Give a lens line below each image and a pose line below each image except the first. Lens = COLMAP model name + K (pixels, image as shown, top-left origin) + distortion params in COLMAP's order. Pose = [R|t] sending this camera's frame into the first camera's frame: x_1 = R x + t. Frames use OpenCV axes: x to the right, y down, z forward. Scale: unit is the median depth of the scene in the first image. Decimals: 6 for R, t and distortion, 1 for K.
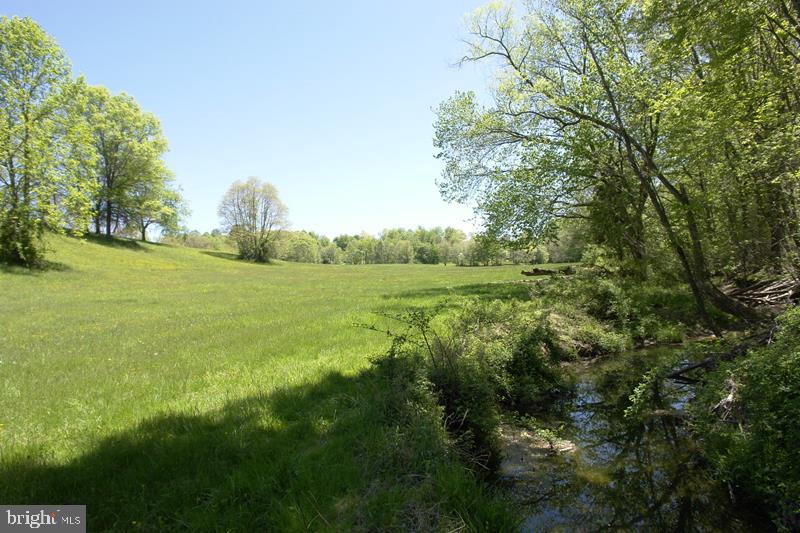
lens RADIAL K [[464.8, 0, 395.1], [0, 464.8, 263.5], [0, 0, 1]] dist [-0.112218, 0.048493]
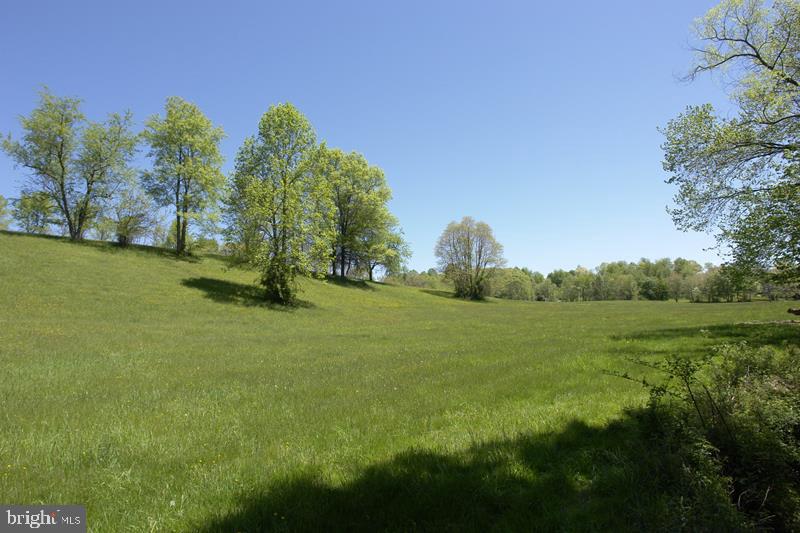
lens RADIAL K [[464.8, 0, 395.1], [0, 464.8, 263.5], [0, 0, 1]] dist [-0.112218, 0.048493]
pose [[0.899656, -0.035231, -0.435175, -0.014248], [0.000141, 0.996762, -0.080405, -0.002421], [0.436599, 0.072275, 0.896748, -0.001782]]
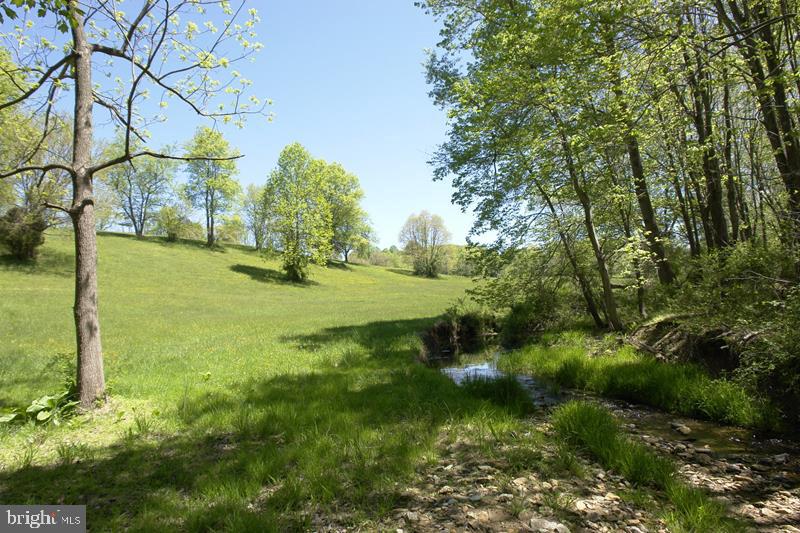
lens RADIAL K [[464.8, 0, 395.1], [0, 464.8, 263.5], [0, 0, 1]] dist [-0.112218, 0.048493]
pose [[0.933202, -0.014576, -0.359056, 0.204277], [0.005817, 0.999659, -0.025463, -0.021418], [0.359305, 0.021674, 0.932969, -0.619284]]
